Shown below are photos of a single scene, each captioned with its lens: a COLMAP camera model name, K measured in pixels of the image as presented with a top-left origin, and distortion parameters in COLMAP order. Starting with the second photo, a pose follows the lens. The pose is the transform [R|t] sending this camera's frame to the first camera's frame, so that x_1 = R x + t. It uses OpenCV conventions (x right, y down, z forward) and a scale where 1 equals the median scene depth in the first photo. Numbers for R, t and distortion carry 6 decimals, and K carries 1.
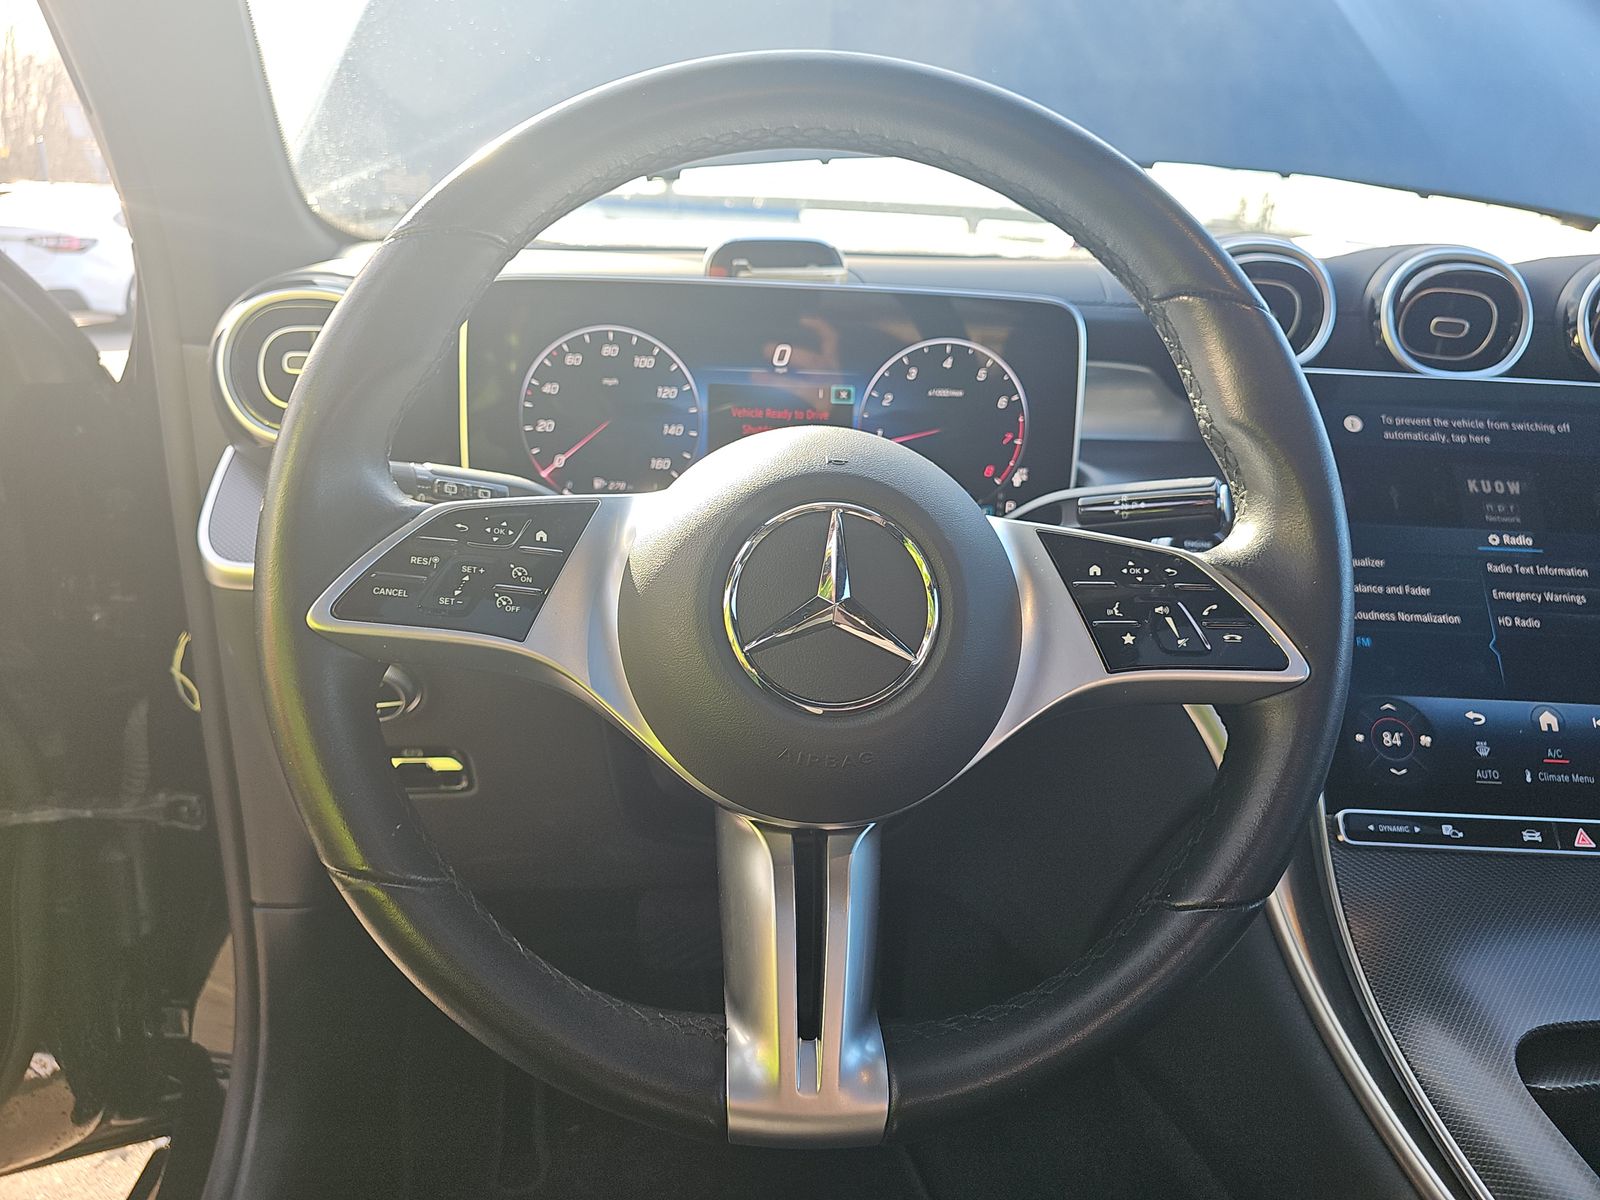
lens RADIAL K [[1056.9, 0, 784.2], [0, 1056.9, 606.8], [0, 0, 1]] dist [0.015025, -0.017275]
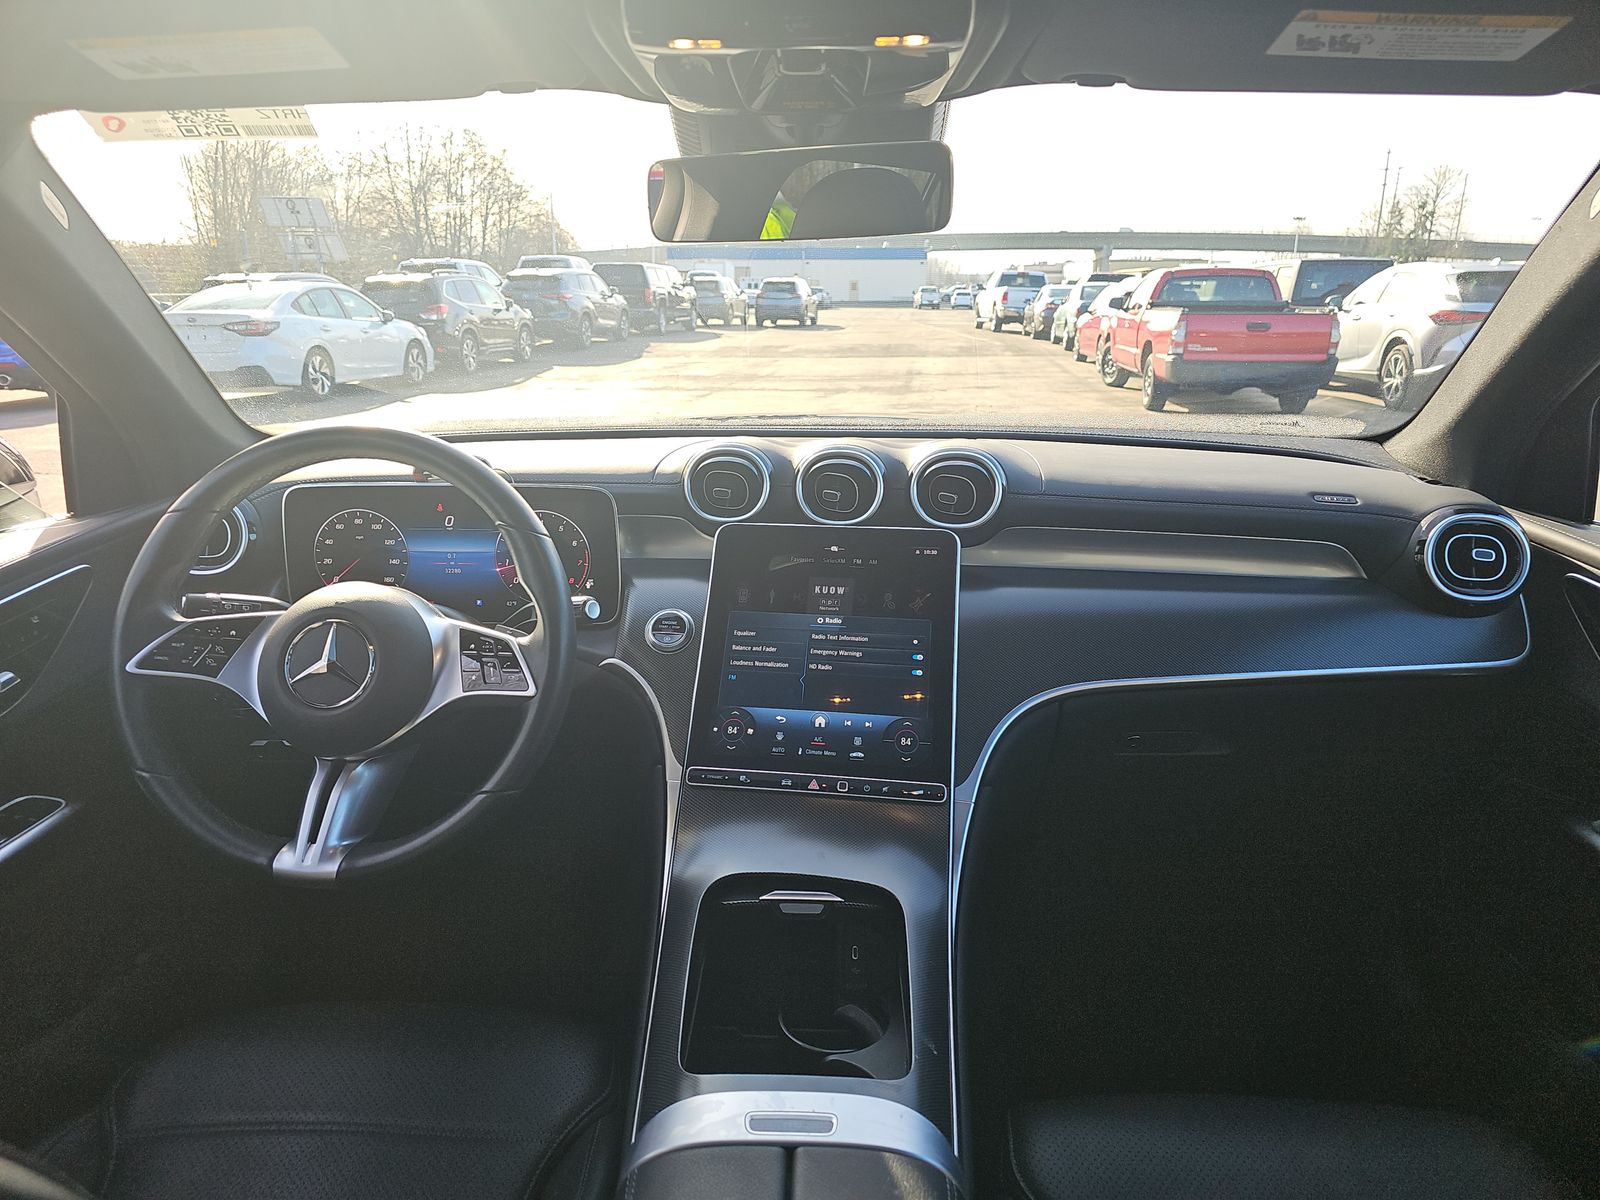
lens RADIAL K [[1056.9, 0, 802.1], [0, 1056.9, 596.8], [0, 0, 1]] dist [0.015025, -0.017275]
pose [[0.991302, -0.006739, -0.131430, 0.865424], [0.001740, 0.999272, -0.038107, -0.034949], [0.131592, 0.037547, 0.990593, -0.758175]]
